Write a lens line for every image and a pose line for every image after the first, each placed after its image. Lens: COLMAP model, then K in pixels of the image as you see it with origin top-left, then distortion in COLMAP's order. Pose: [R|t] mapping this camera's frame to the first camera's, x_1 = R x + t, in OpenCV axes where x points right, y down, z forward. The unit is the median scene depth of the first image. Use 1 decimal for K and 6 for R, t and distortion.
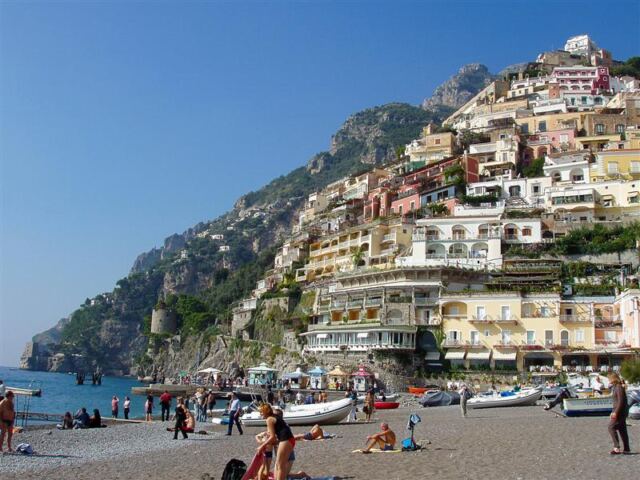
lens RADIAL K [[726.3, 0, 320.0], [0, 726.3, 240.0], [0, 0, 1]] dist [-0.149922, 0.015361]
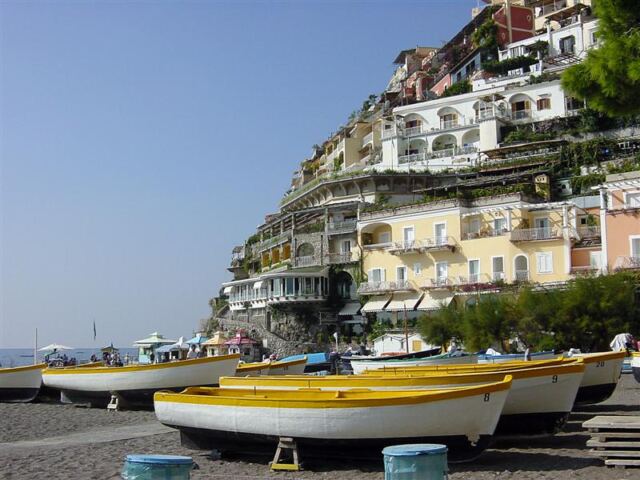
lens RADIAL K [[888.6, 0, 320.0], [0, 888.6, 240.0], [0, 0, 1]] dist [-0.147700, 0.022725]
pose [[0.942874, -0.088971, -0.321048, 0.391277], [0.111338, 0.992423, 0.051958, 0.052731], [0.313993, -0.084734, 0.945637, 0.229863]]
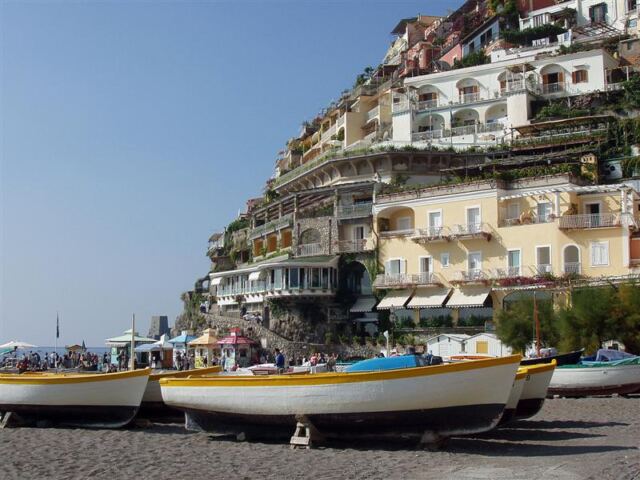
lens RADIAL K [[955.8, 0, 302.2], [0, 955.8, 238.2], [0, 0, 1]] dist [-0.161948, 0.054108]
pose [[0.952530, -0.071416, -0.295950, 0.333302], [0.092827, 0.993938, 0.058918, 0.058662], [0.289948, -0.083593, 0.953385, 0.269363]]
